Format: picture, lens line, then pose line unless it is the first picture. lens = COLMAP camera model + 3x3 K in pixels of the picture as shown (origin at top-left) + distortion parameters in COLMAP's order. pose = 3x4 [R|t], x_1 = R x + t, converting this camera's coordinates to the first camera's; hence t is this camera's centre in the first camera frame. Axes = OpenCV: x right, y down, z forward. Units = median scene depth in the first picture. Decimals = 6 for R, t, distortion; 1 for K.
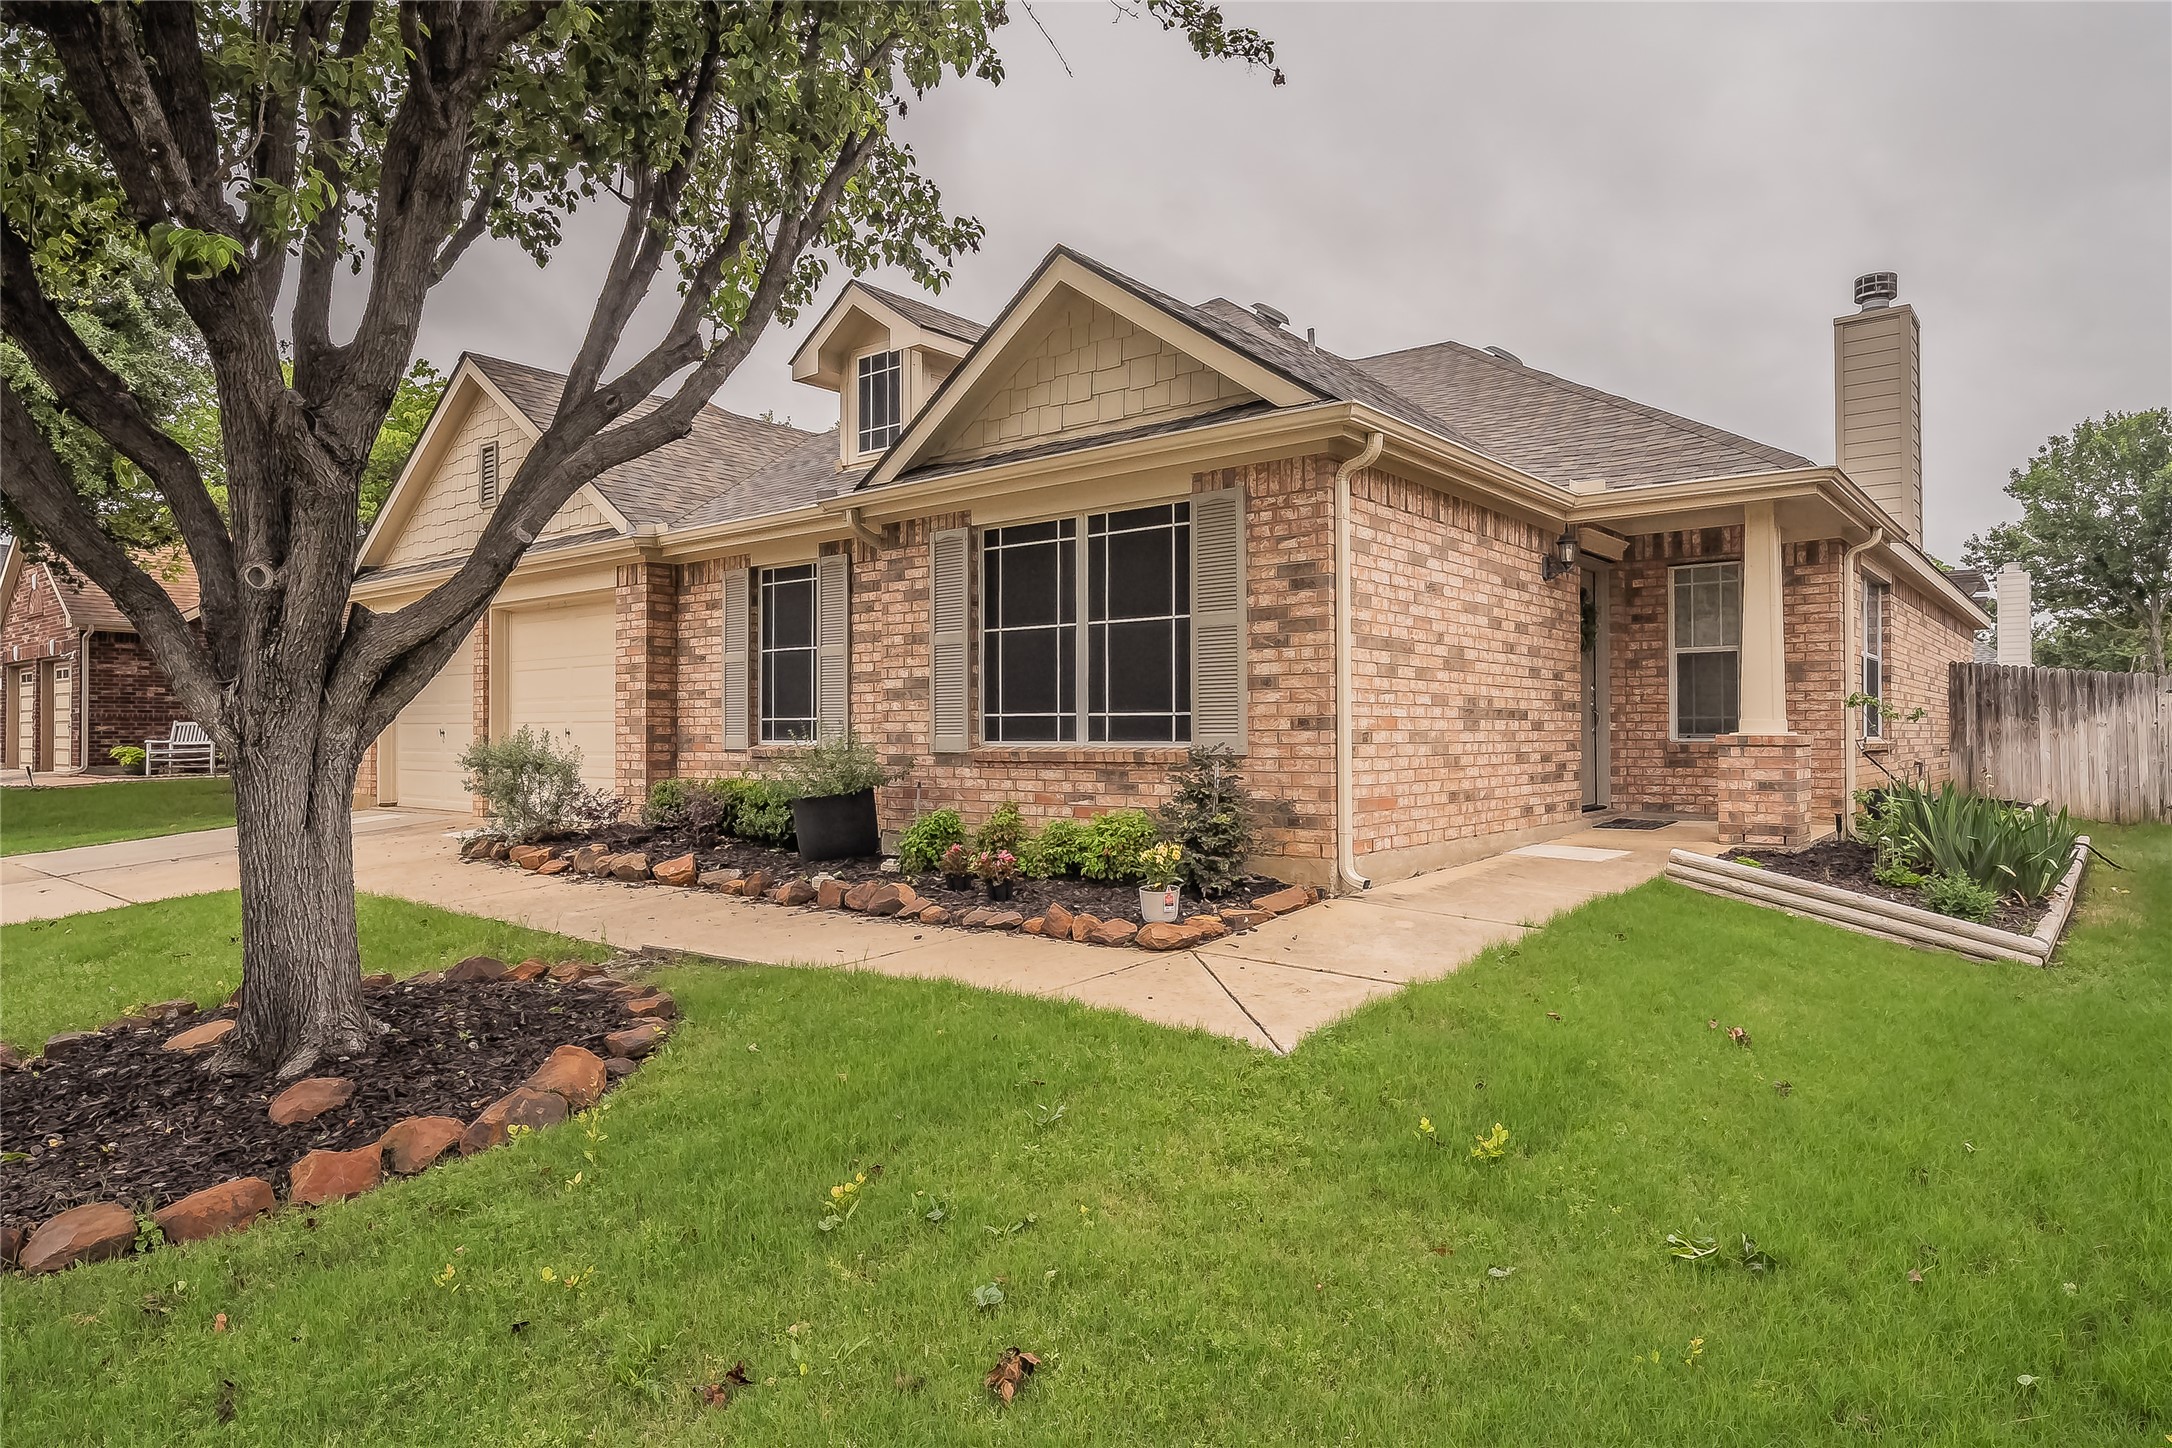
lens RADIAL K [[1266.6, 0, 1086.0], [0, 1266.6, 724.0], [0, 0, 1]] dist [-0.001088, -0.000041]
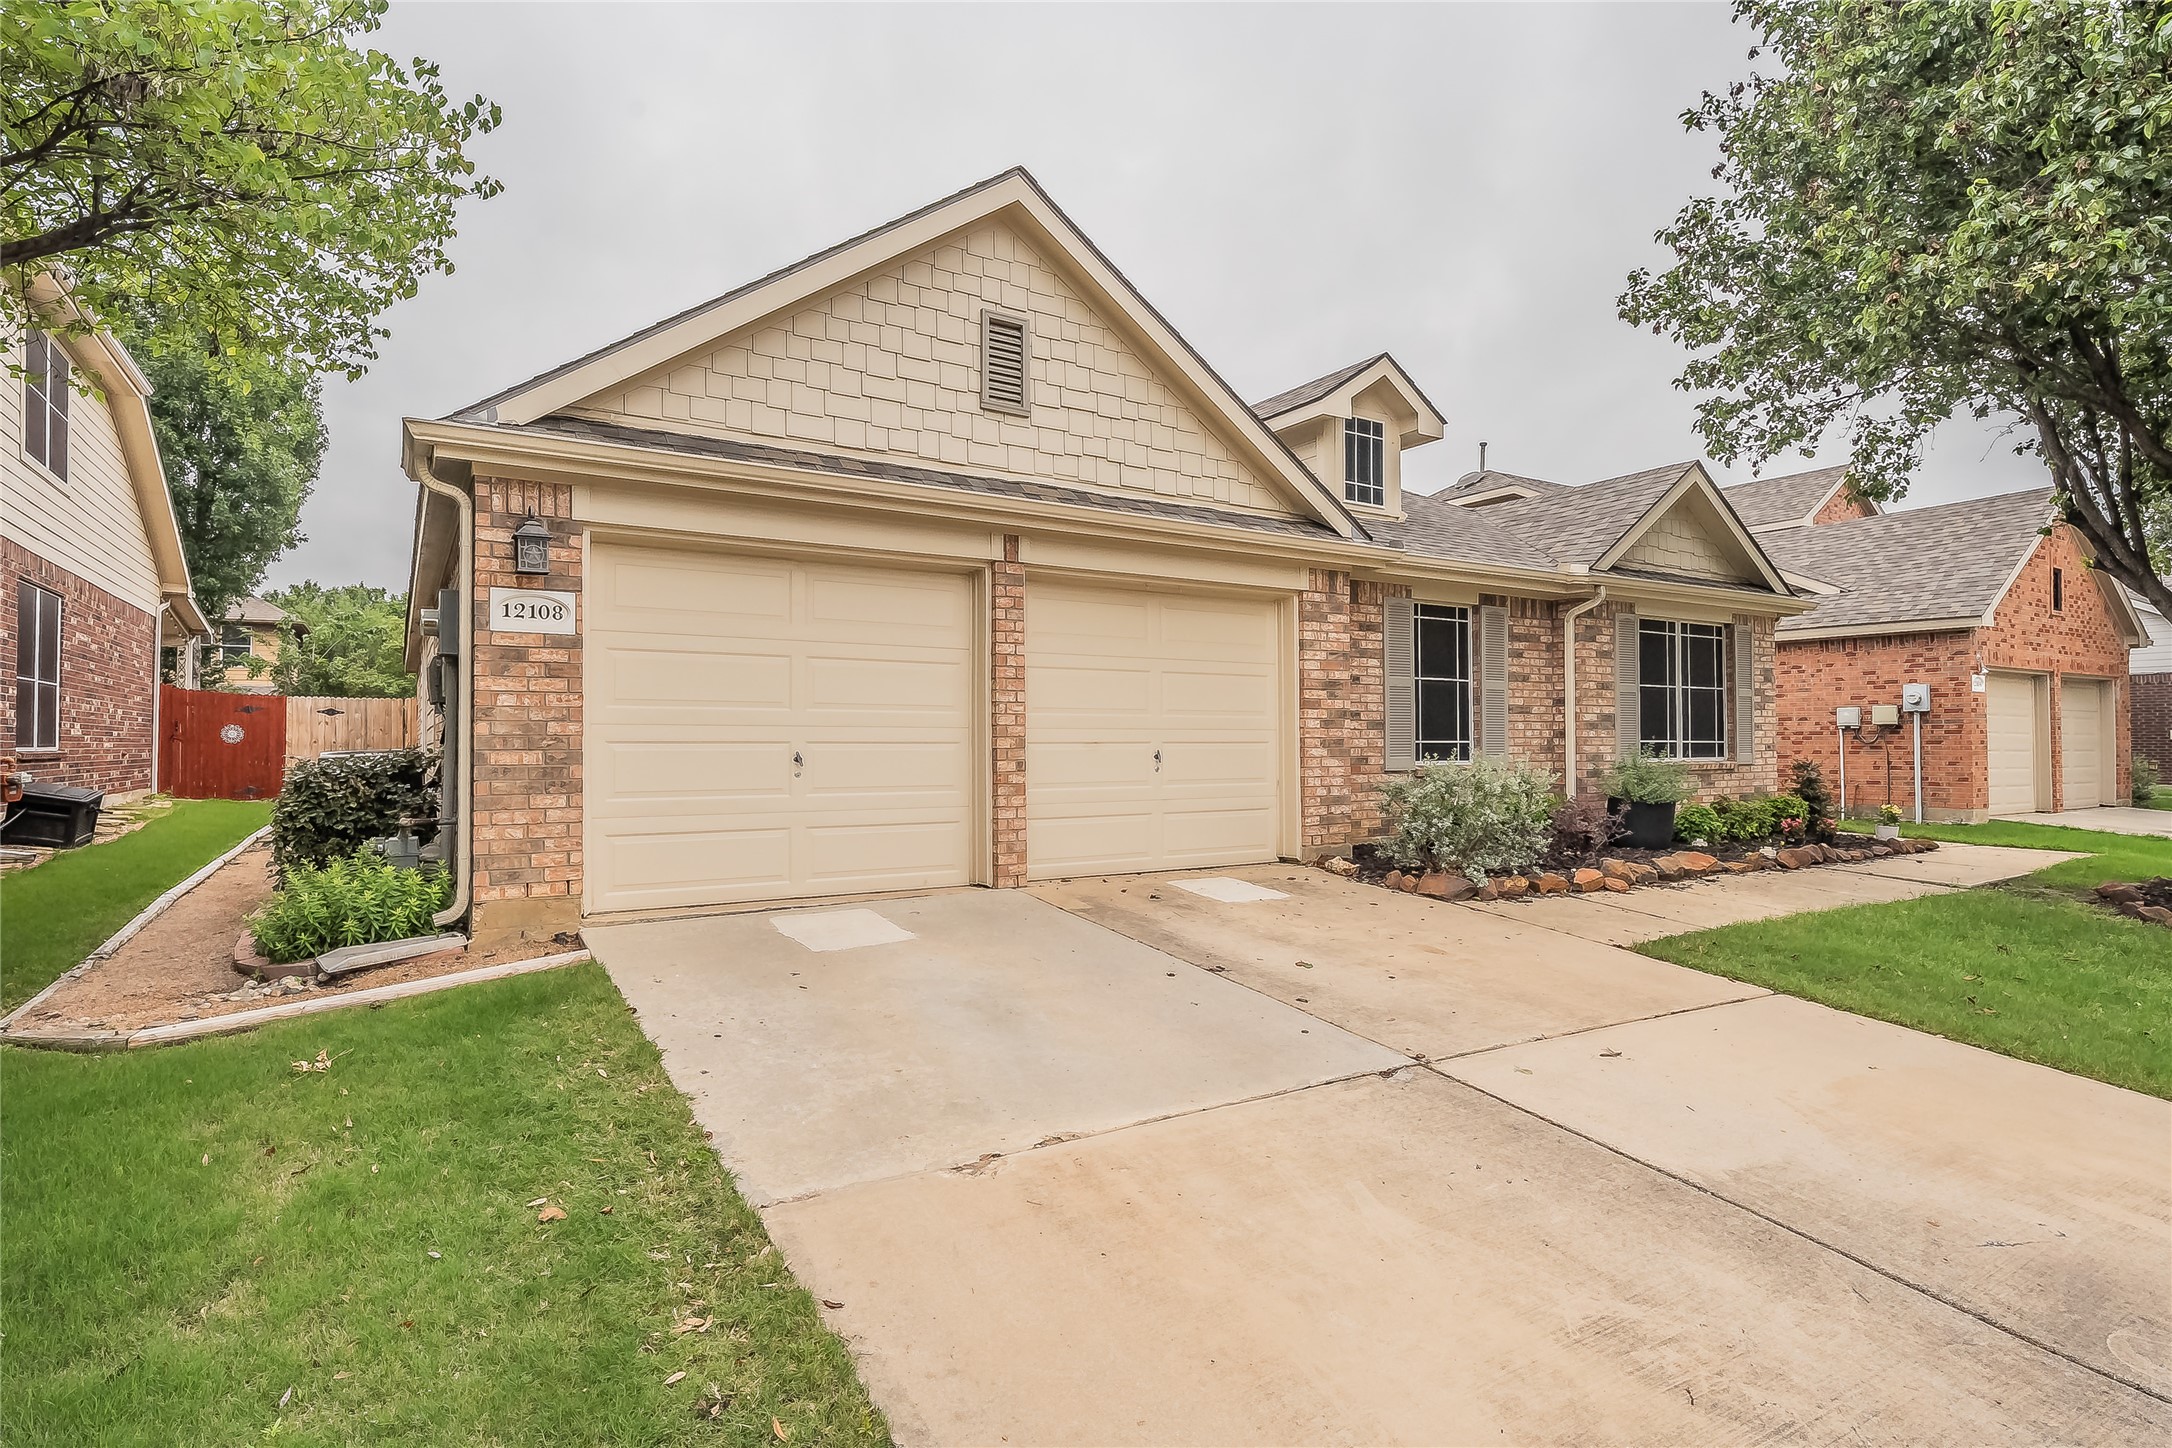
lens RADIAL K [[1111.2, 0, 1085.6], [0, 1111.2, 751.4], [0, 0, 1]] dist [0.000964, 0.000147]
pose [[0.324346, 0.003842, 0.945931, -1.485542], [0.001595, 0.999988, -0.004609, 0.009717], [-0.945937, 0.003004, 0.324336, 1.150301]]
